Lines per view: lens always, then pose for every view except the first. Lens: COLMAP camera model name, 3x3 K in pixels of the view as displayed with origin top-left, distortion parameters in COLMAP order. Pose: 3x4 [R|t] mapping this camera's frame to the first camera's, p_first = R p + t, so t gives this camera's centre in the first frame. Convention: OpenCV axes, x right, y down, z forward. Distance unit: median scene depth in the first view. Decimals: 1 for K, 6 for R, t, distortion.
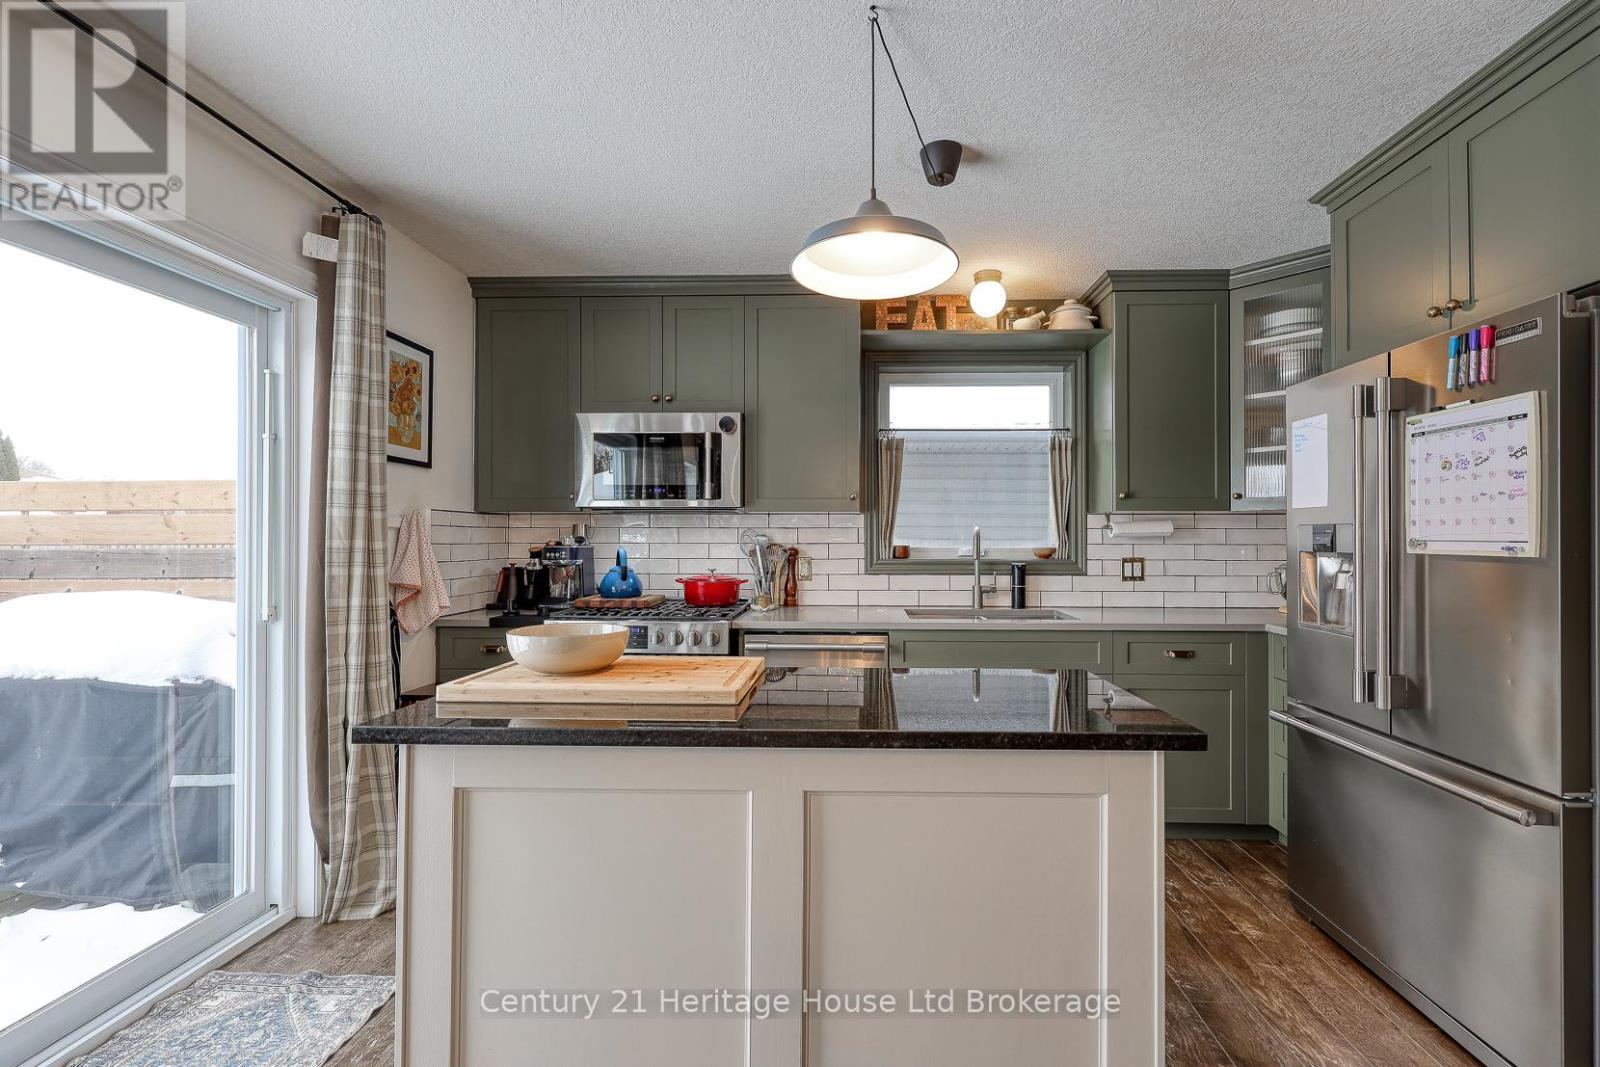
lens RADIAL K [[659.3, 0, 820.7], [0, 659.3, 537.5], [0, 0, 1]] dist [-0.003253, 0.000371]
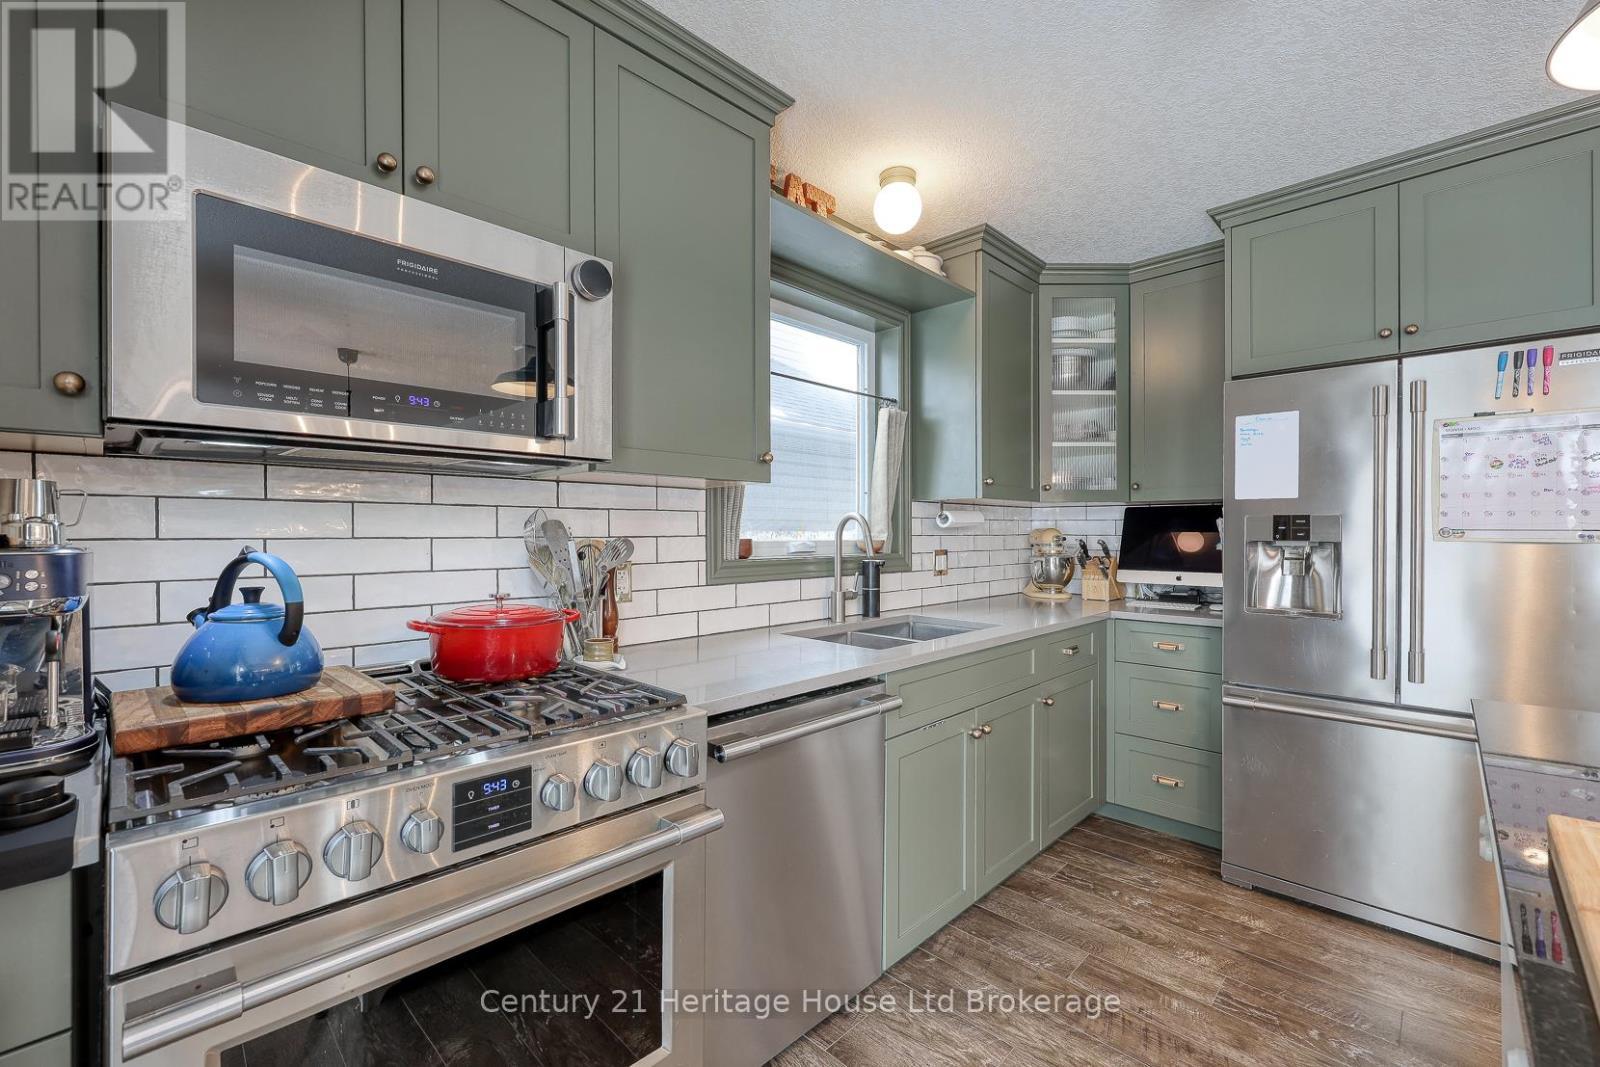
lens RADIAL K [[659.3, 0, 815.6], [0, 659.3, 539.5], [0, 0, 1]] dist [-0.003253, 0.000371]
pose [[0.701225, -0.009222, 0.712880, -0.353598], [-0.000631, 0.999908, 0.013556, 0.004068], [-0.712940, -0.009956, 0.701155, 0.548108]]
